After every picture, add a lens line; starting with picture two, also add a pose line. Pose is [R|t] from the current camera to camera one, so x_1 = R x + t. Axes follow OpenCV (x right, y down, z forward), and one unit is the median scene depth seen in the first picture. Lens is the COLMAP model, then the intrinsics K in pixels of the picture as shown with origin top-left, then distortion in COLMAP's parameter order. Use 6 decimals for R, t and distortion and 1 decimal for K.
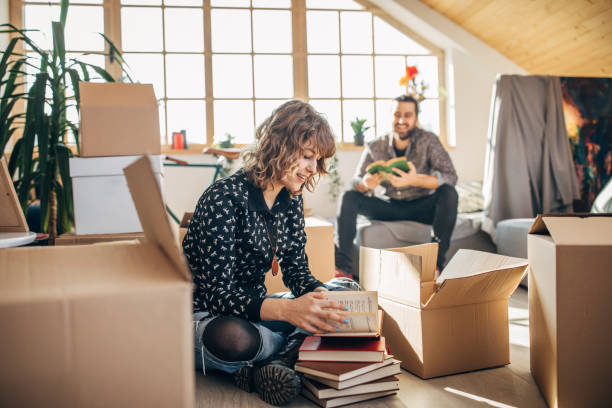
lens RADIAL K [[572.7, 0, 306.0], [0, 572.7, 204.0], [0, 0, 1]] dist [-0.010547, -0.000493]
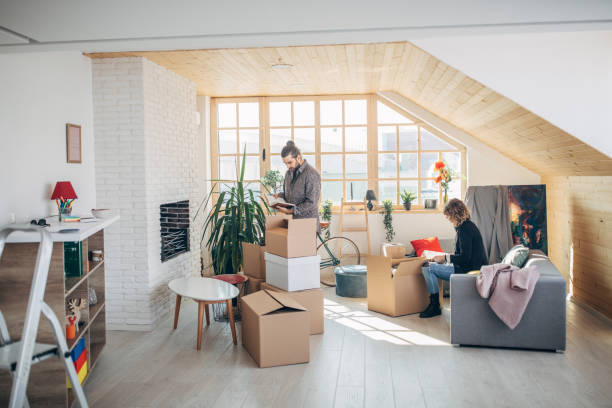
lens RADIAL K [[572.7, 0, 306.0], [0, 572.7, 204.0], [0, 0, 1]] dist [-0.010547, -0.000493]
pose [[0.965022, 0.021164, -0.261314, 0.333329], [-0.011109, 0.999142, 0.039897, -0.248791], [0.261934, -0.035599, 0.964429, -0.898938]]
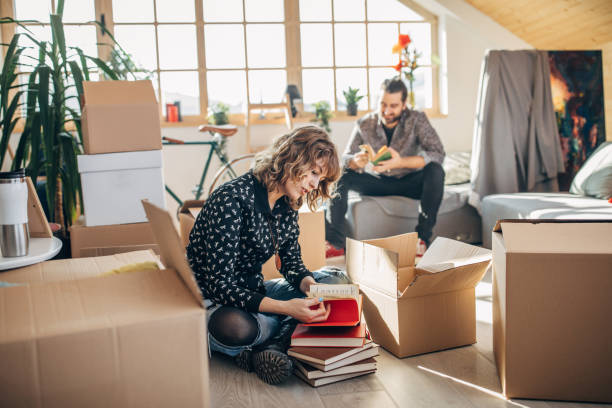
lens RADIAL K [[592.8, 0, 306.0], [0, 592.8, 204.0], [0, 0, 1]] dist [0.002397, -0.009479]
pose [[0.999923, -0.010895, 0.005895, 0.005429], [0.010368, 0.996487, 0.083102, -0.046992], [-0.006780, -0.083035, 0.996524, -0.074660]]
